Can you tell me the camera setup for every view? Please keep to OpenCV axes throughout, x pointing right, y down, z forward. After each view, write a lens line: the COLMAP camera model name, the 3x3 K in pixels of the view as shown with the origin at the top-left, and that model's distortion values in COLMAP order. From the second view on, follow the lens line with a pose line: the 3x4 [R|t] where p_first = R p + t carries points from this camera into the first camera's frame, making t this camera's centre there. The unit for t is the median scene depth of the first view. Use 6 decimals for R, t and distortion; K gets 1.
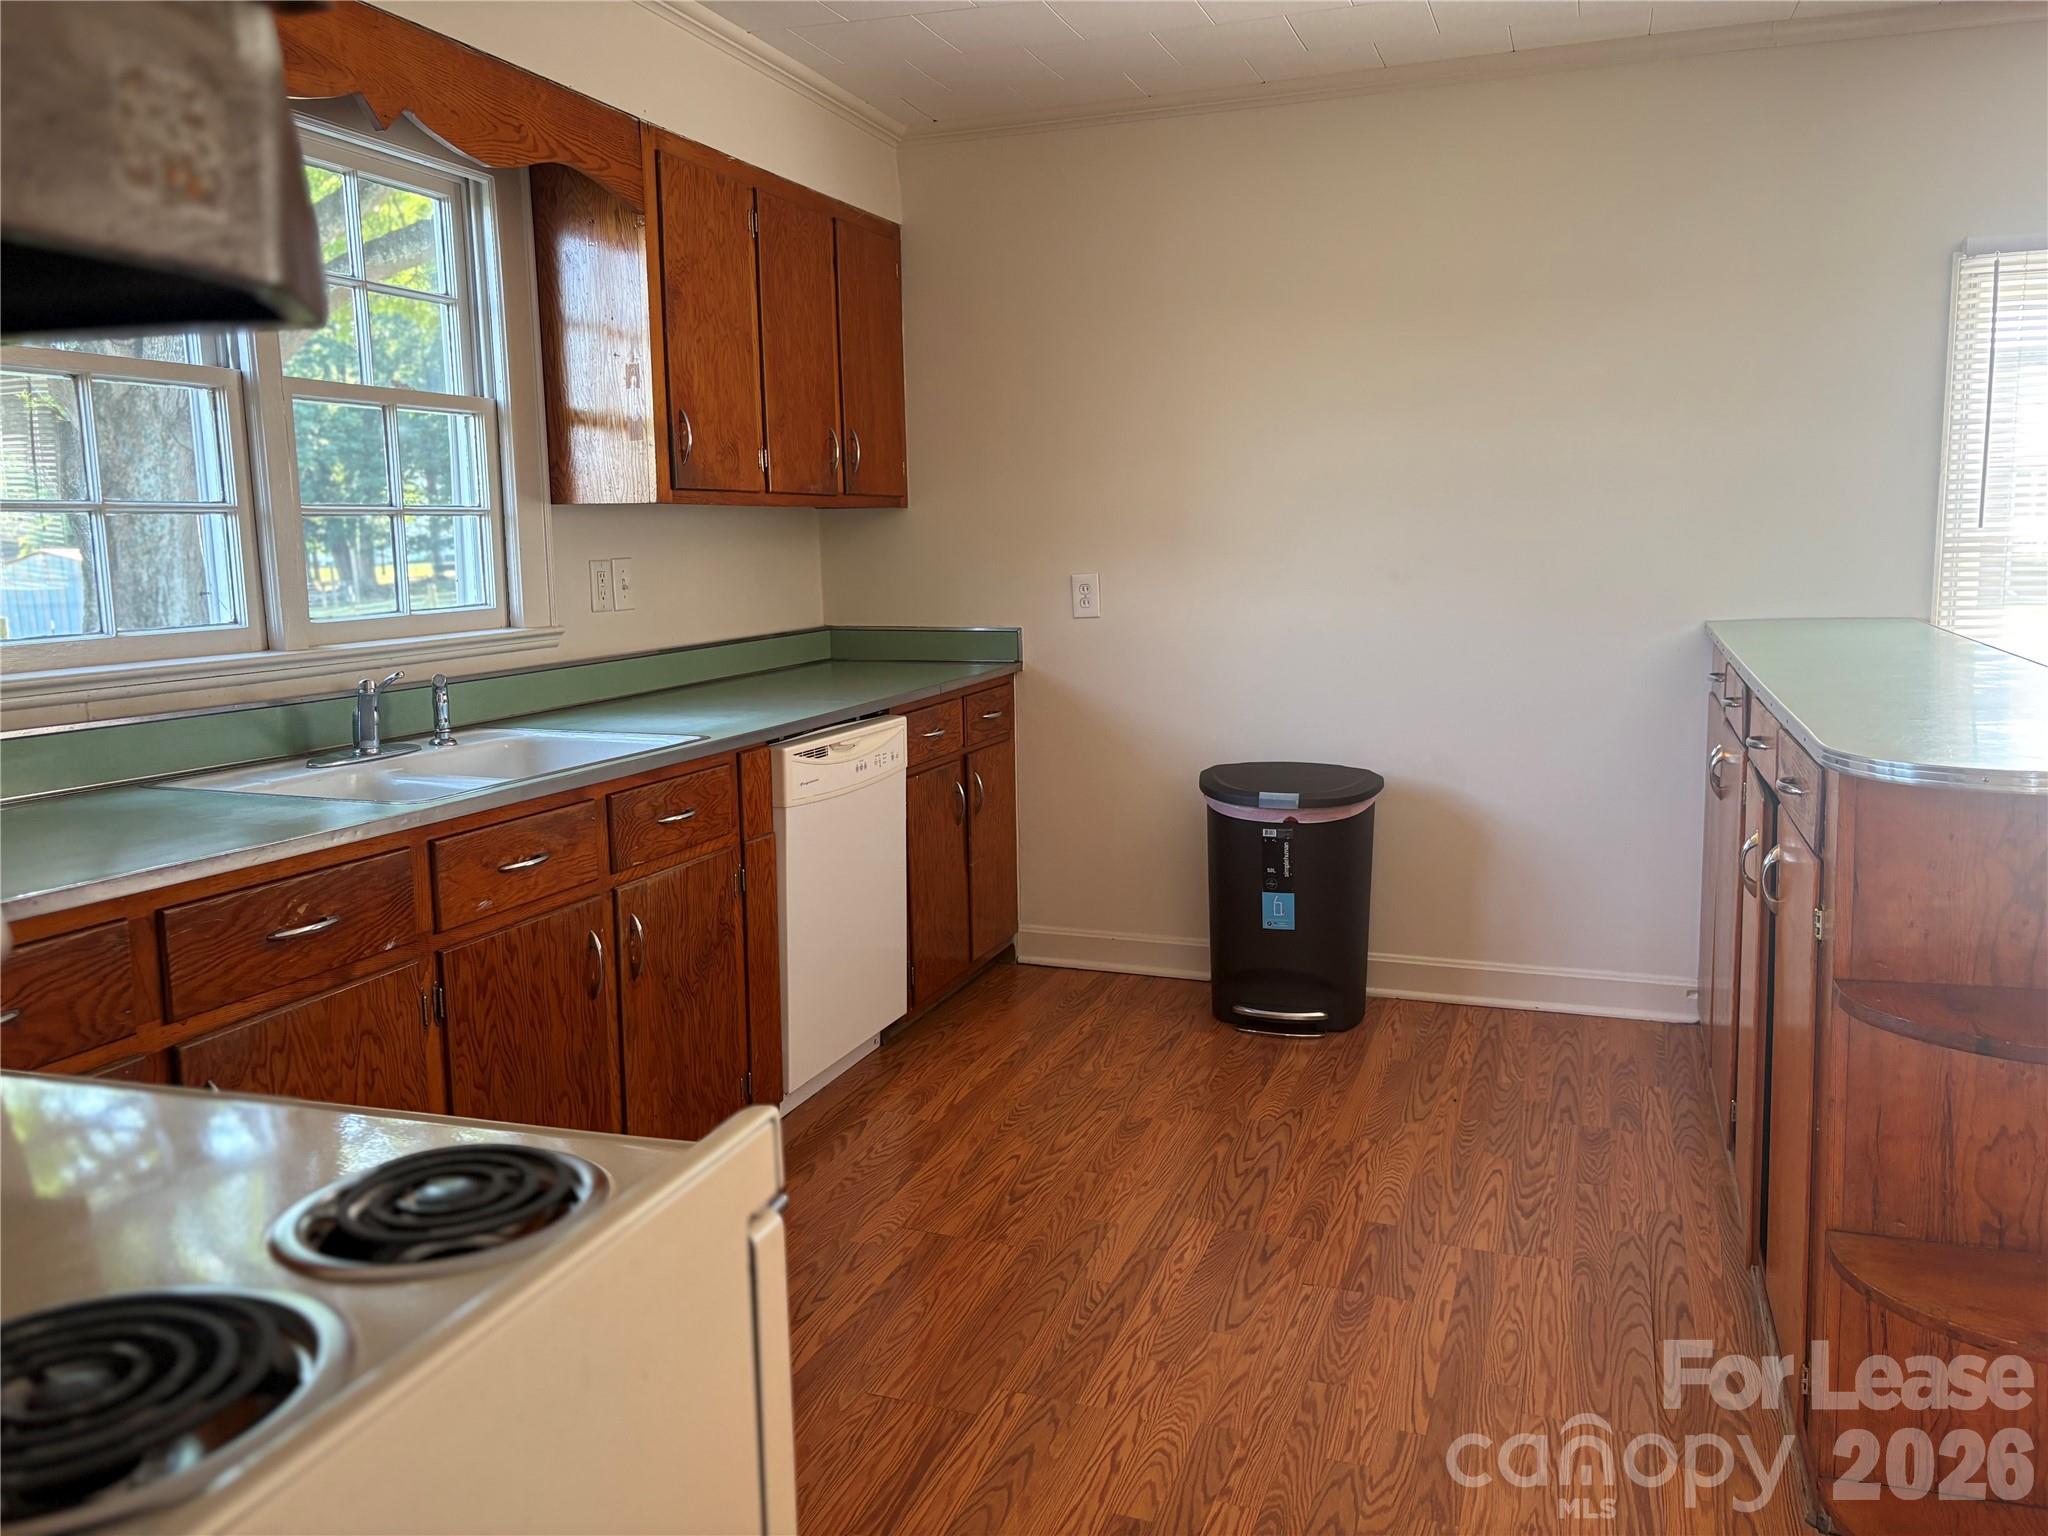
lens RADIAL K [[1551.7, 0, 1022.1], [0, 1551.7, 761.0], [0, 0, 1]] dist [0.043103, -0.042624]
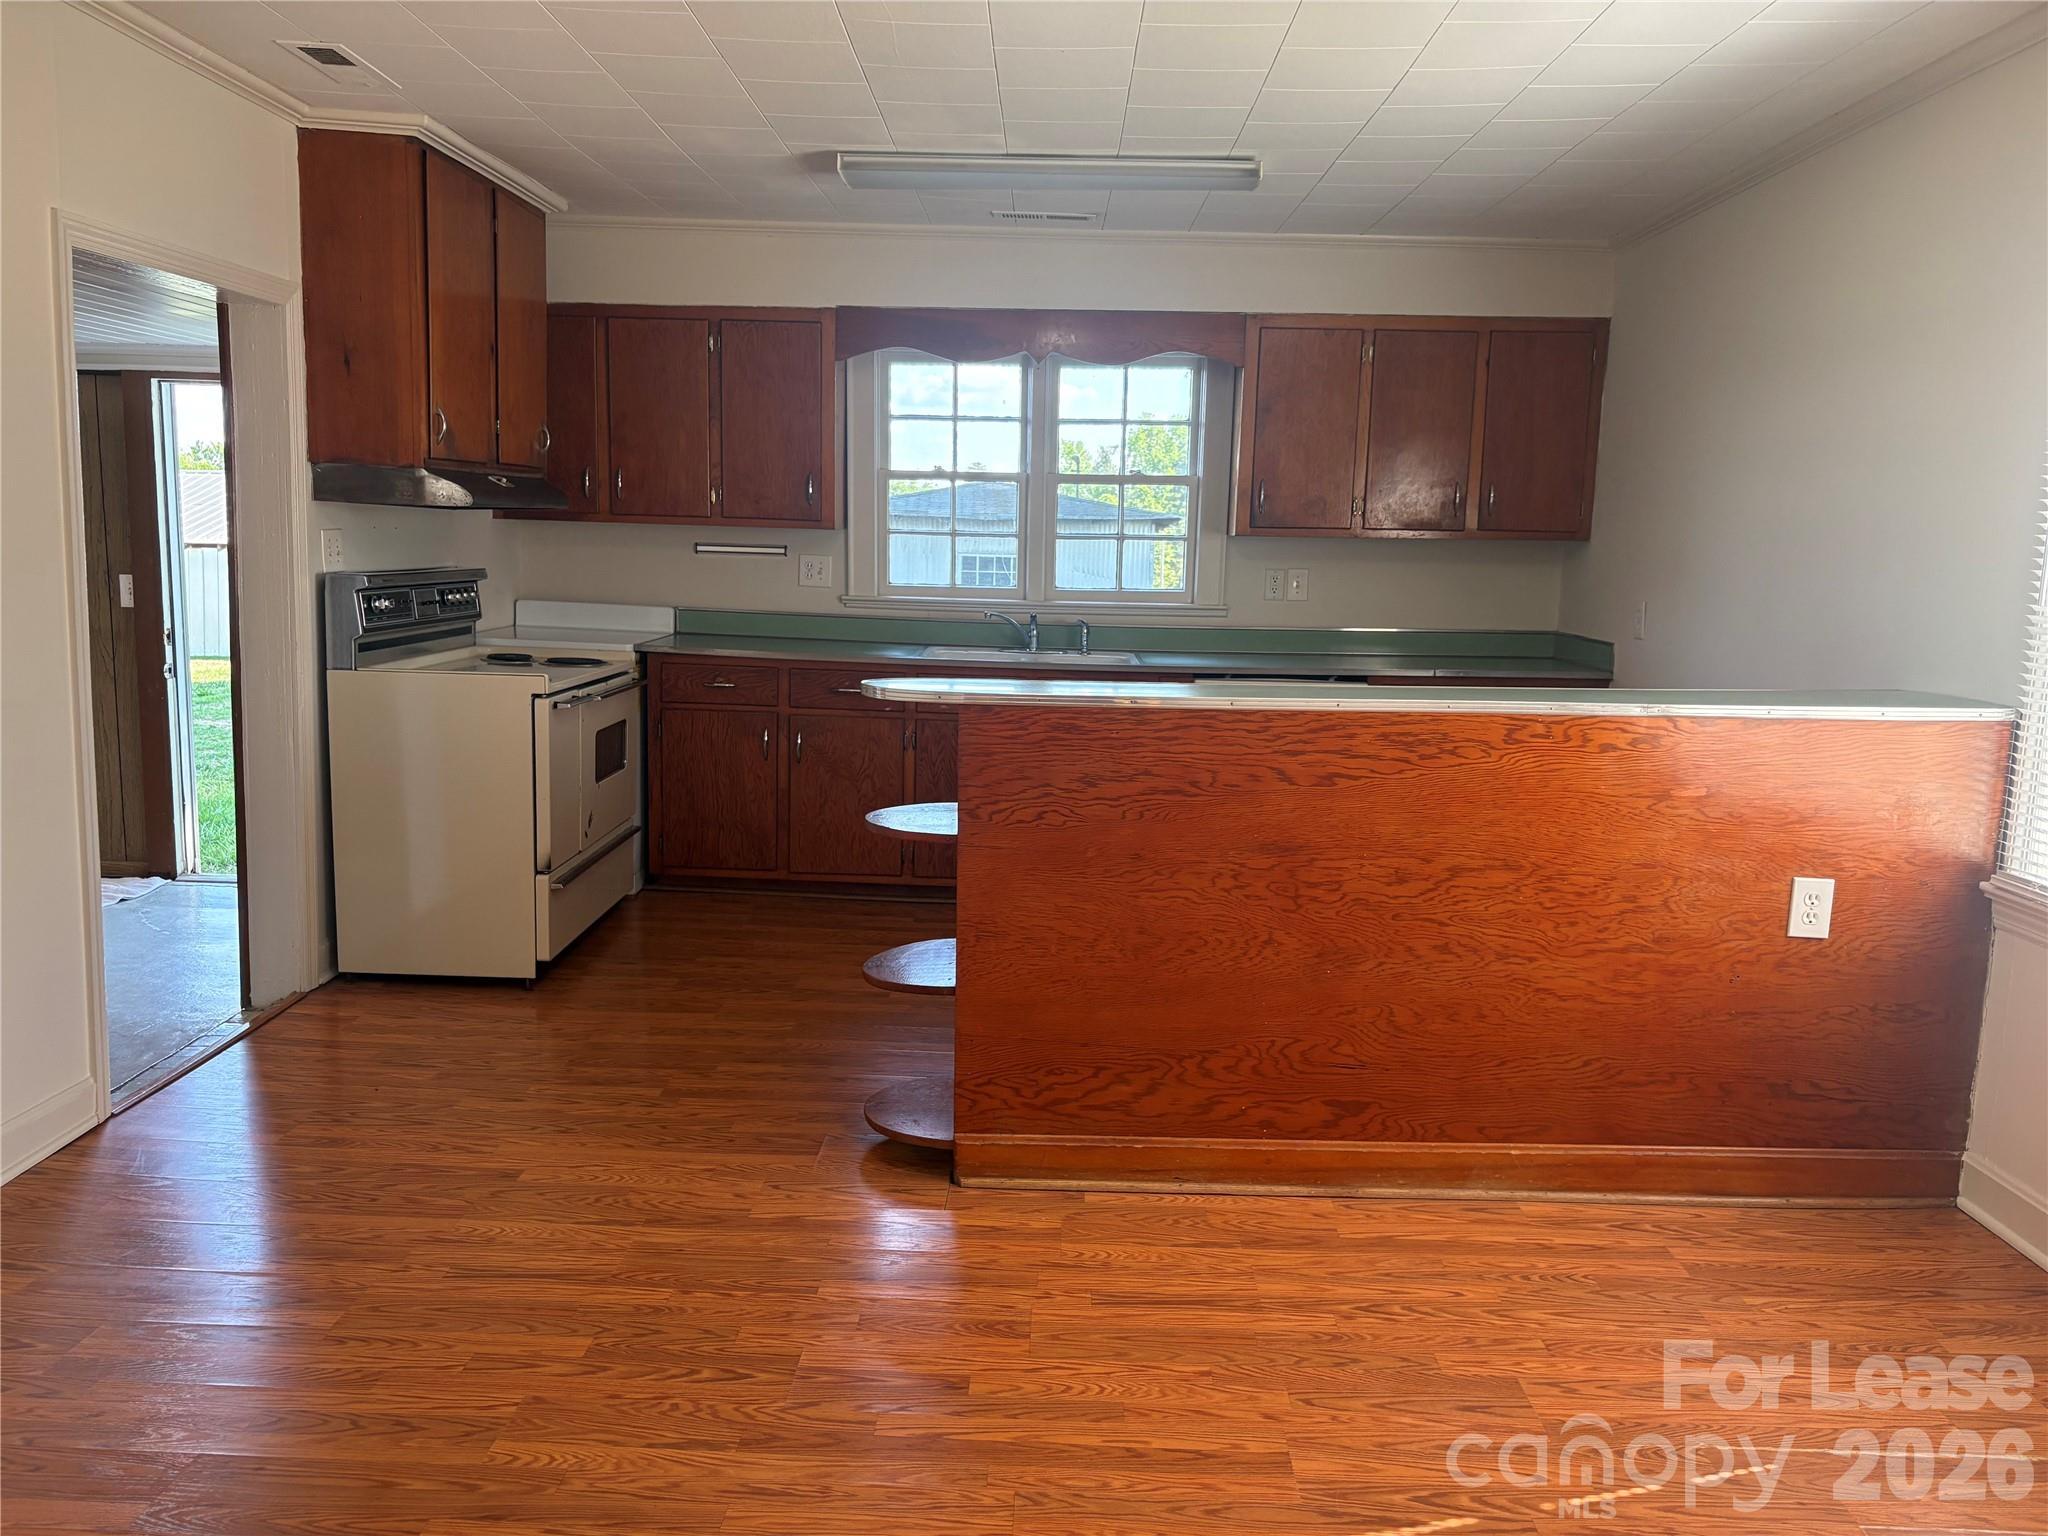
lens RADIAL K [[1551.7, 0, 1031.6], [0, 1551.7, 764.8], [0, 0, 1]] dist [0.043103, -0.042624]
pose [[0.339779, 0.150093, -0.928452, 1.283049], [-0.163246, 0.981611, 0.098945, -0.049235], [0.926229, 0.117947, 0.358033, 0.211164]]
